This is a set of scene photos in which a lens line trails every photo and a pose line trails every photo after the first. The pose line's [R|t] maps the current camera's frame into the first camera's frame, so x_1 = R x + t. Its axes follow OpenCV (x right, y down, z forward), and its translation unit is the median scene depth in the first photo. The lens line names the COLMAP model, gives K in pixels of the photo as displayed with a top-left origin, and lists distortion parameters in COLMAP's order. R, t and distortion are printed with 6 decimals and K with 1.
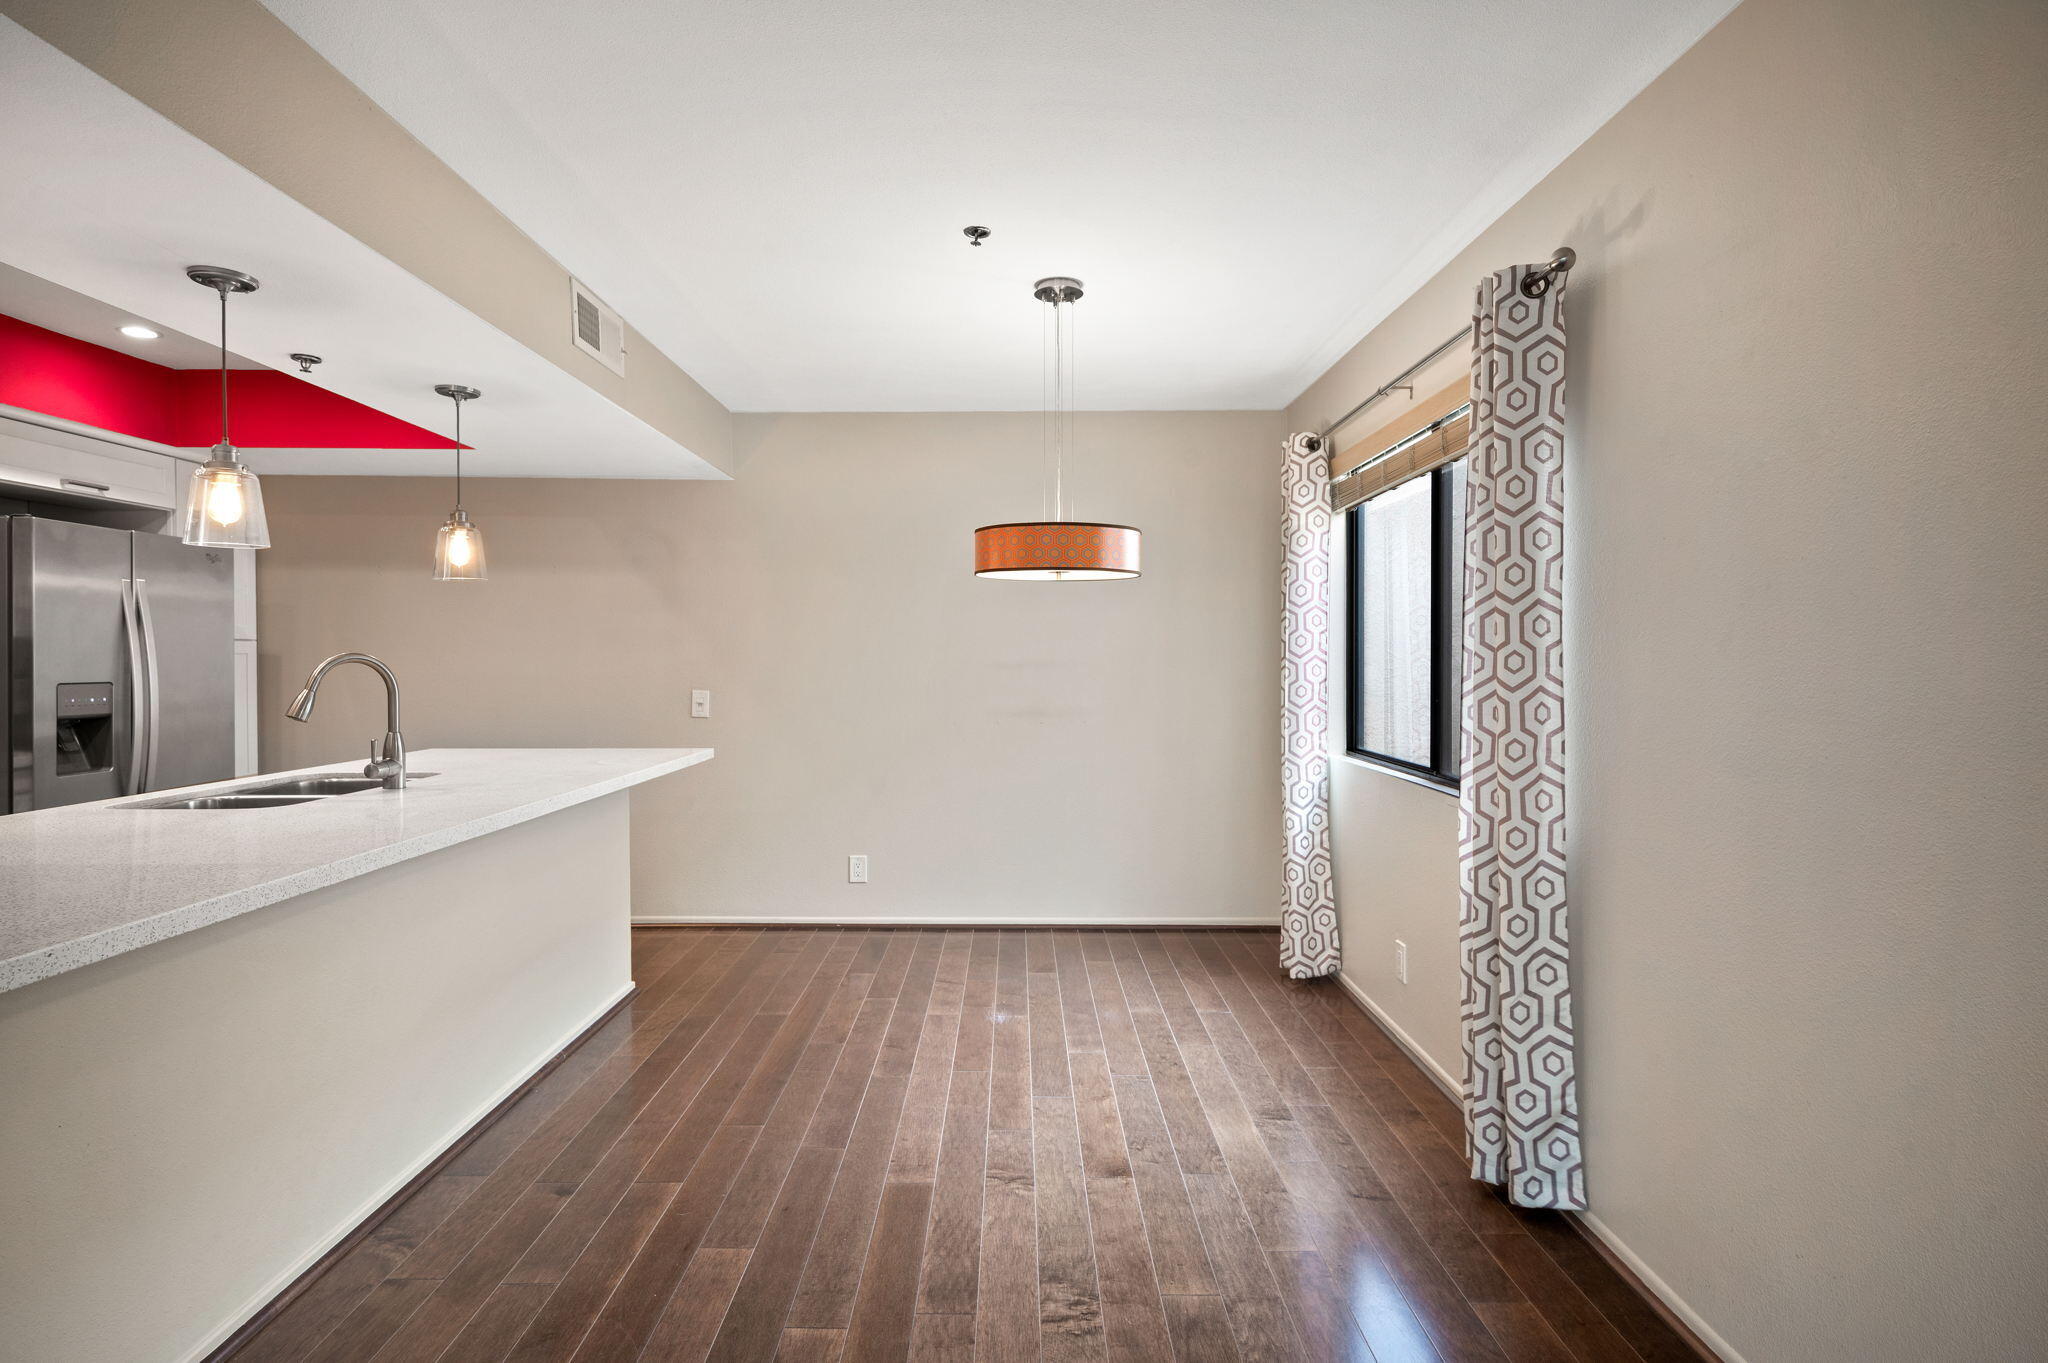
lens RADIAL K [[1043.9, 0, 1017.5], [0, 1043.9, 674.1], [0, 0, 1]] dist [-0.004092, -0.000503]
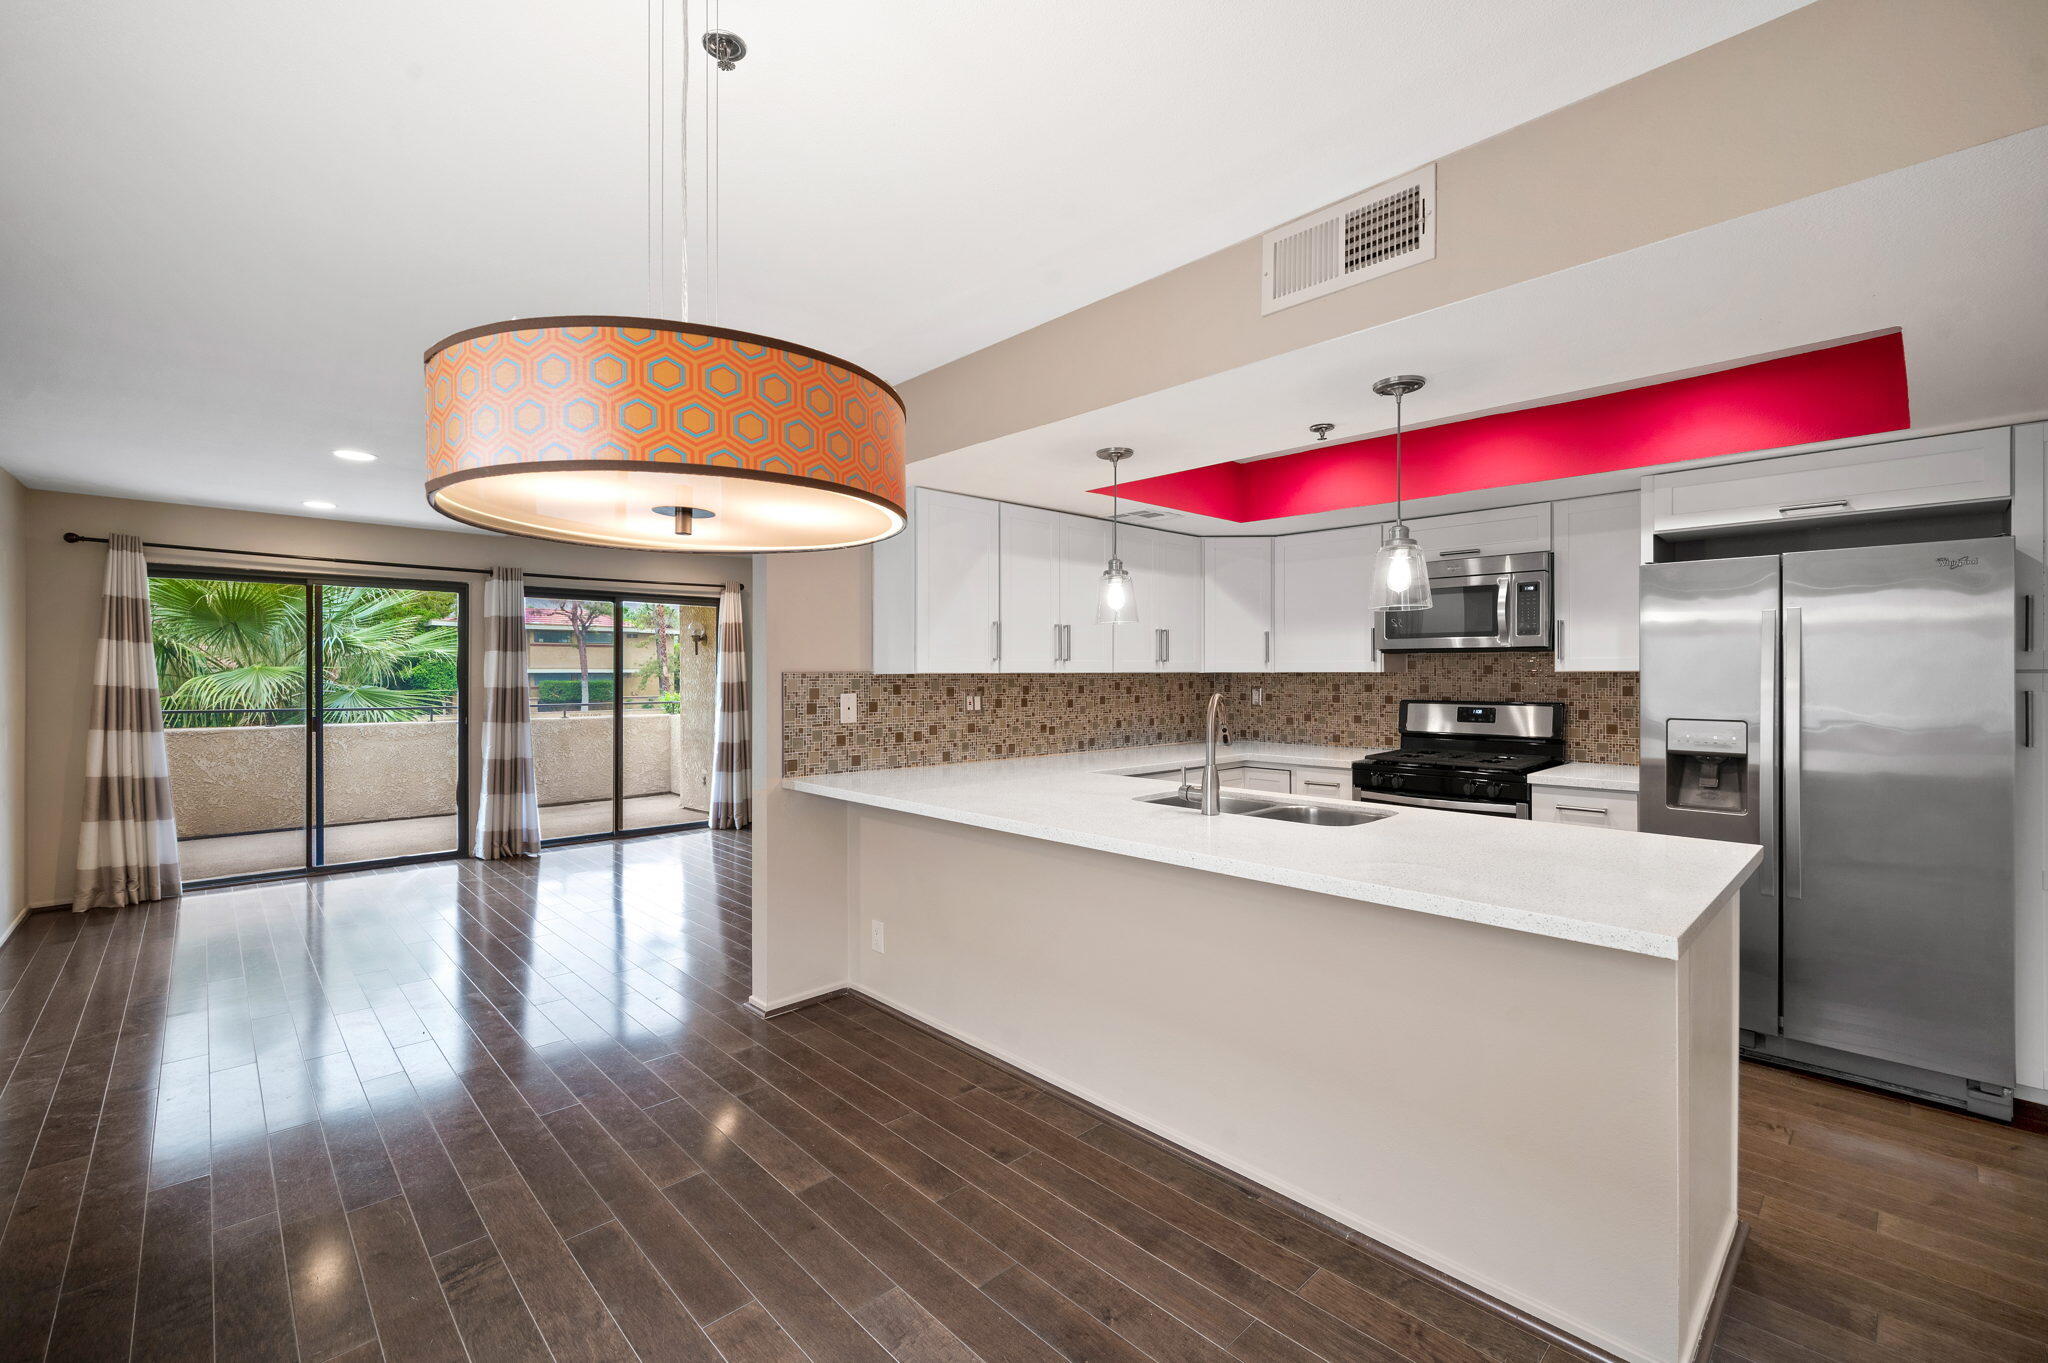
lens RADIAL K [[866.7, 0, 1018.6], [0, 866.7, 672.5], [0, 0, 1]] dist [-0.004708, 0.001193]
pose [[-0.729644, 0.000539, -0.683826, 0.164419], [-0.009236, 0.999901, 0.010643, -0.044309], [0.683764, 0.014082, -0.729567, 1.297054]]
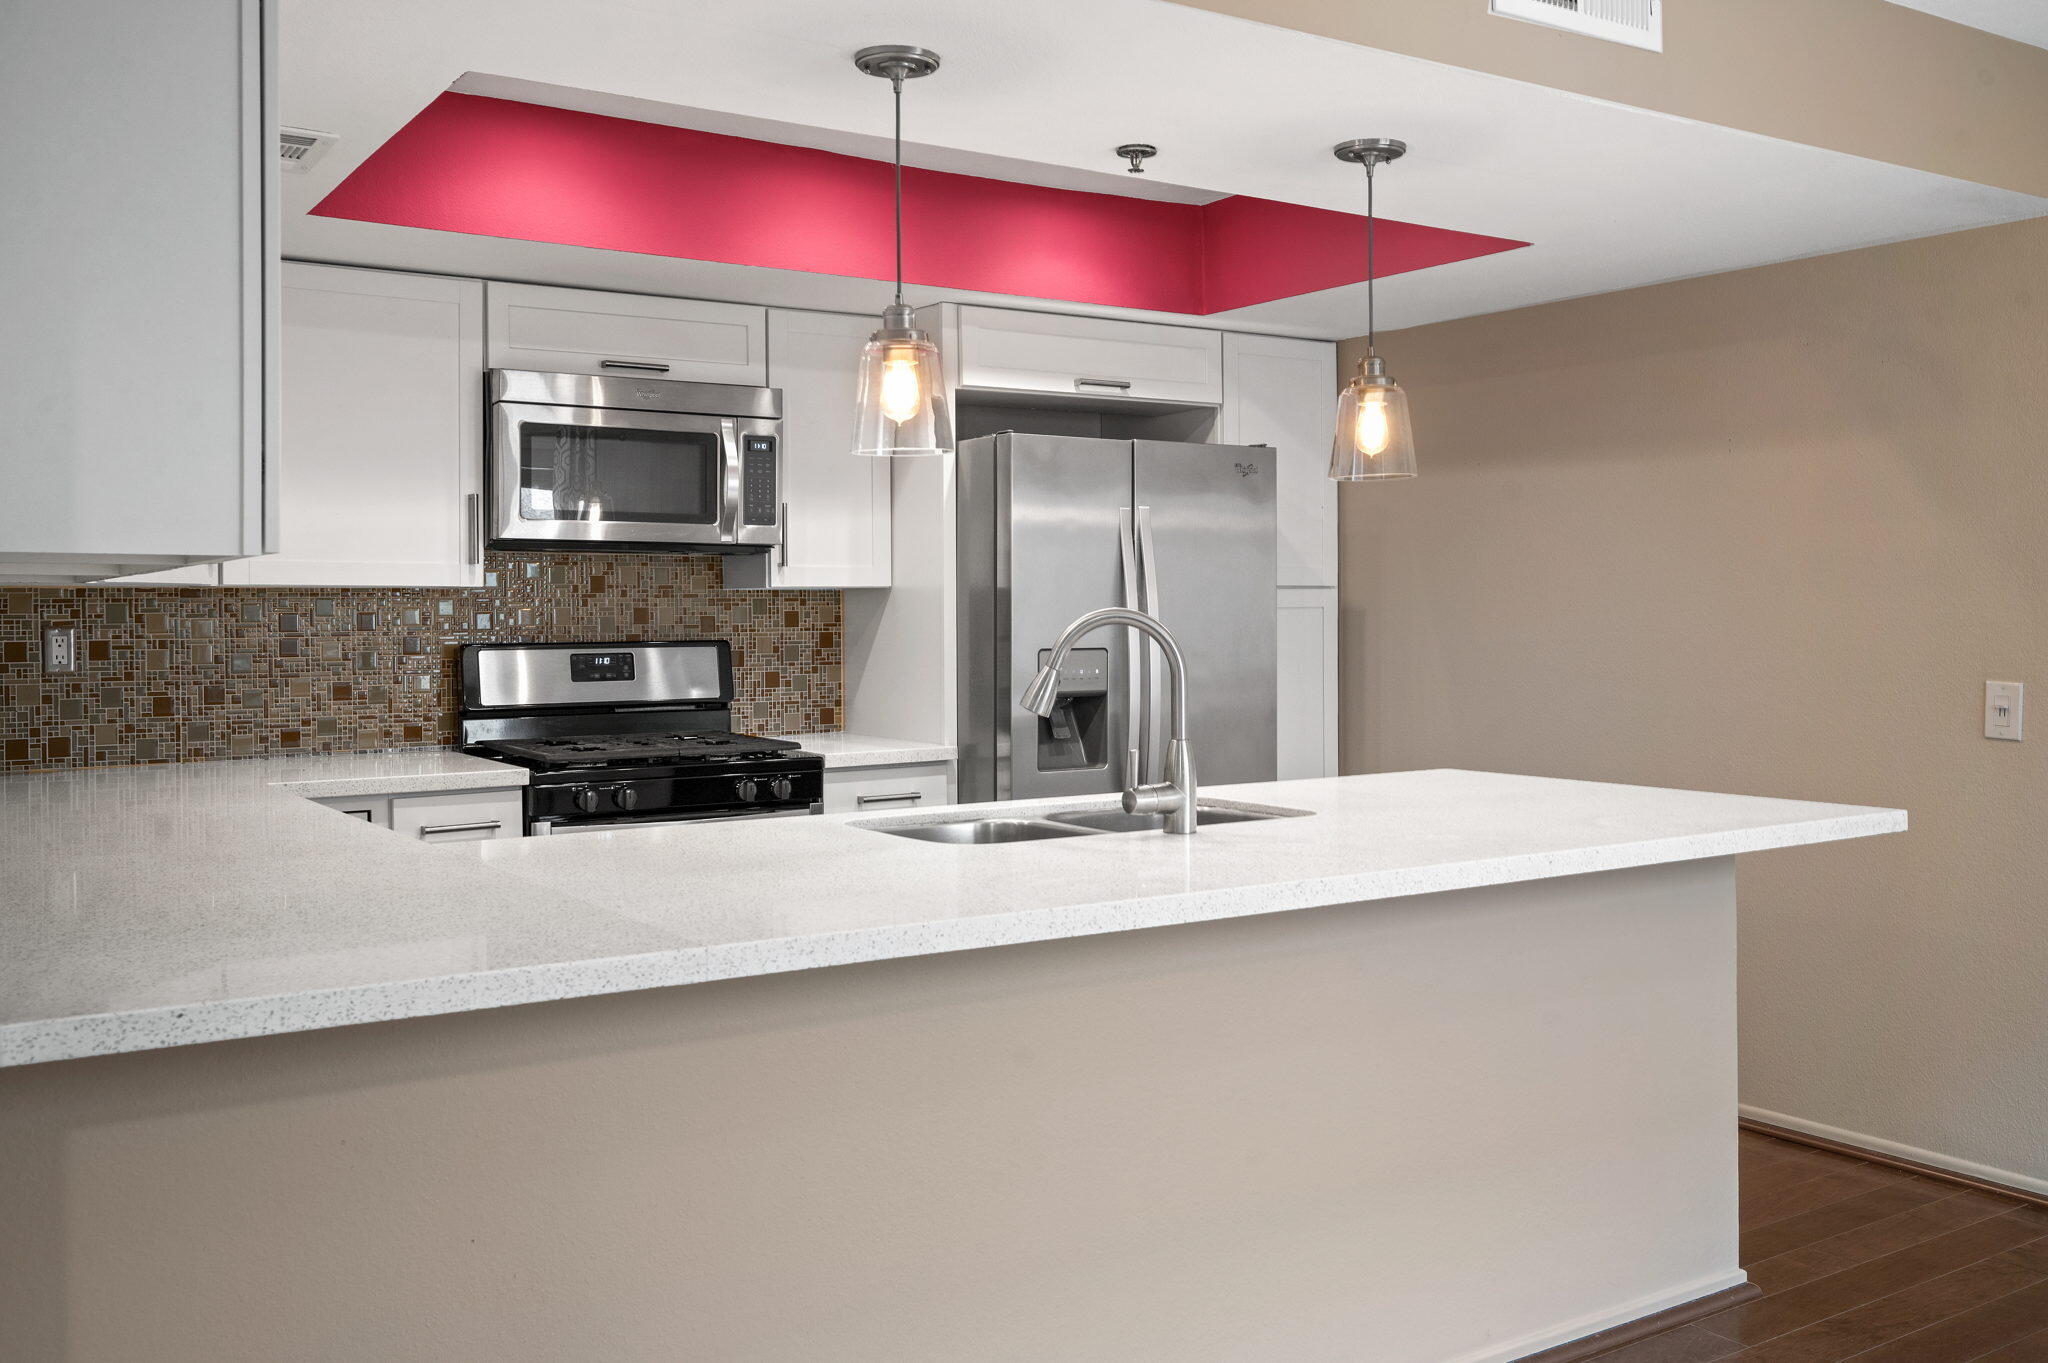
lens RADIAL K [[1794.3, 0, 1014.9], [0, 1794.3, 627.9], [0, 0, 1]] dist [0.002020, -0.006302]
pose [[0.539609, 0.003334, -0.841909, 0.188401], [-0.007043, 0.999975, -0.000554, -0.006307], [0.841887, 0.006229, 0.539619, 0.301810]]
